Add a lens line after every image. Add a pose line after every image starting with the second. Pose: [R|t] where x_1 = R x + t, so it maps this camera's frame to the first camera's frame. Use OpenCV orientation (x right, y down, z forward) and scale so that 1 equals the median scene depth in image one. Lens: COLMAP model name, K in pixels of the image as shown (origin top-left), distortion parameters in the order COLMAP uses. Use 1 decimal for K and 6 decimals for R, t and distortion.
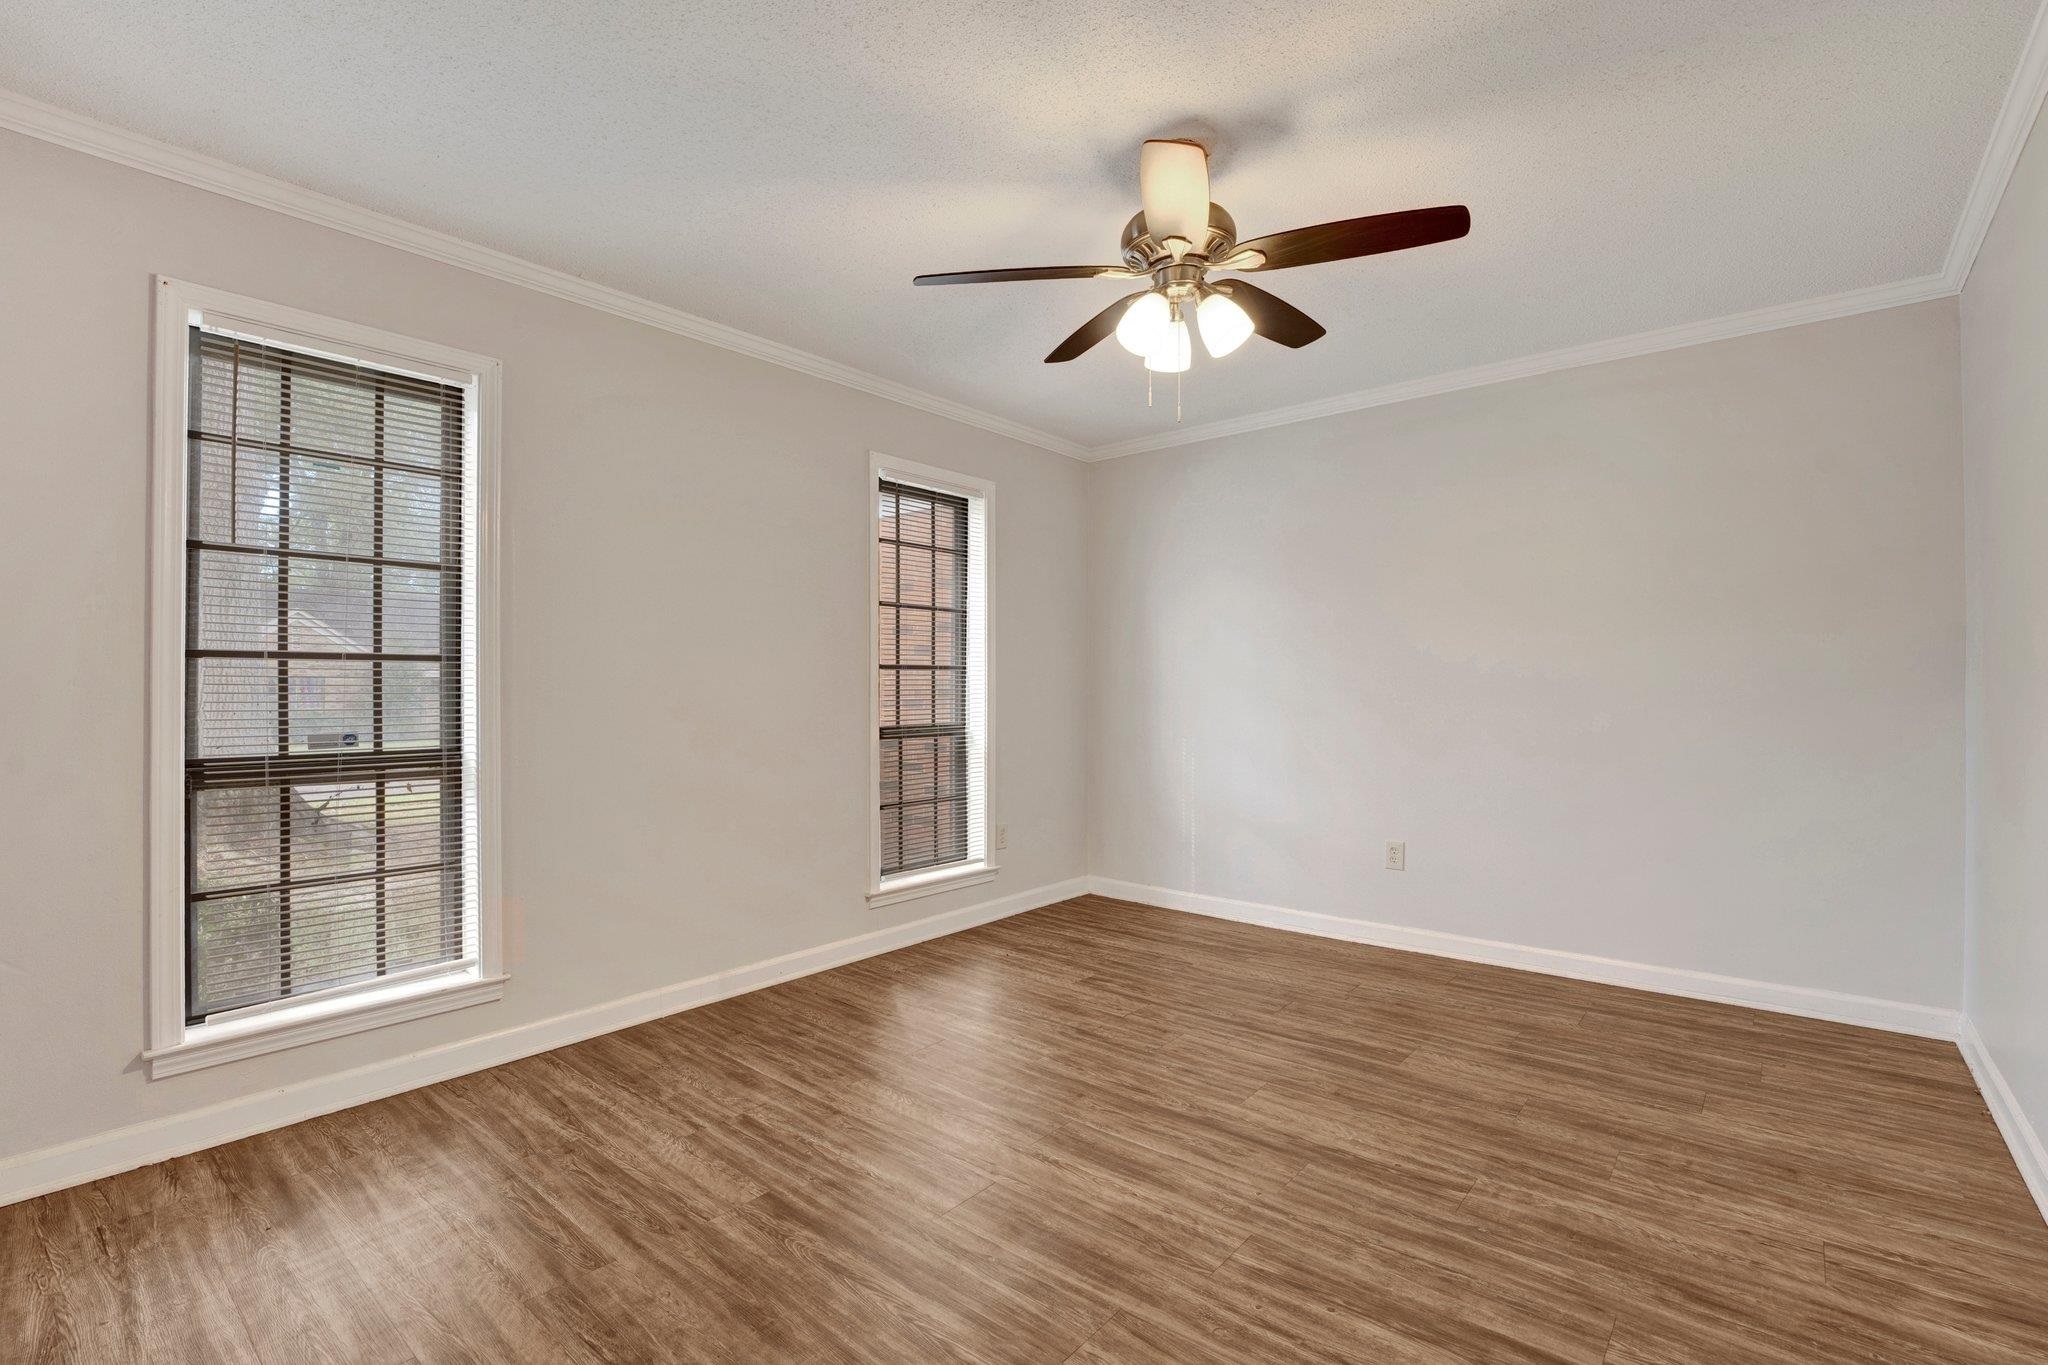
lens RADIAL K [[911.6, 0, 1022.7], [0, 911.6, 685.6], [0, 0, 1]] dist [-0.018065, -0.000104]
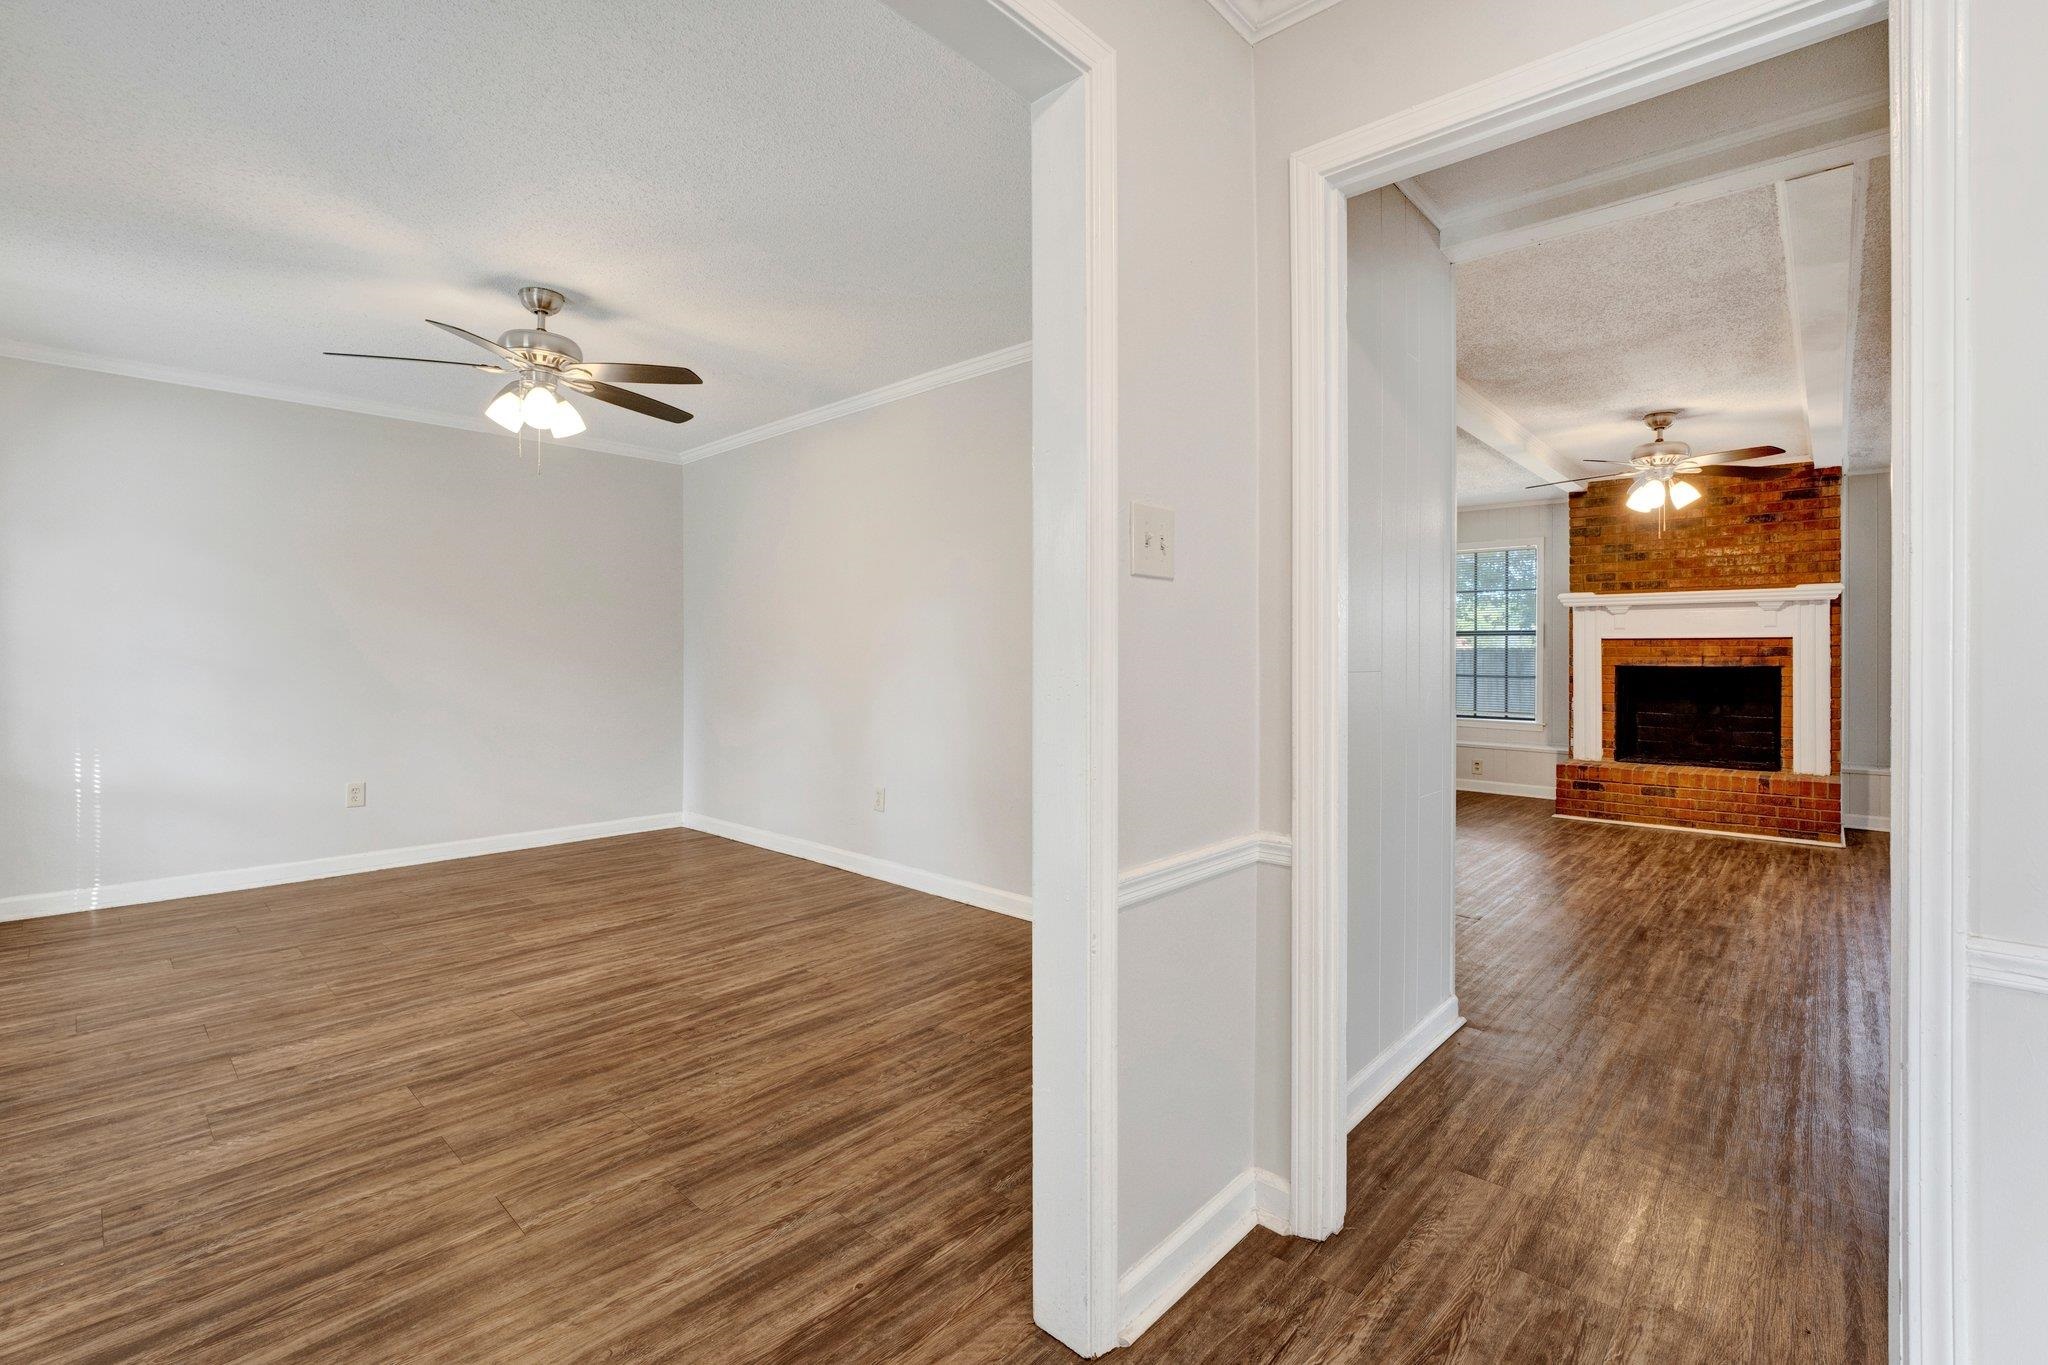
lens RADIAL K [[911.6, 0, 1022.3], [0, 911.6, 669.1], [0, 0, 1]] dist [-0.018065, -0.000104]
pose [[0.035484, -0.007335, 0.999343, -1.389782], [-0.009149, 0.999929, 0.007664, 0.013935], [-0.999328, -0.009415, 0.035414, 0.185577]]
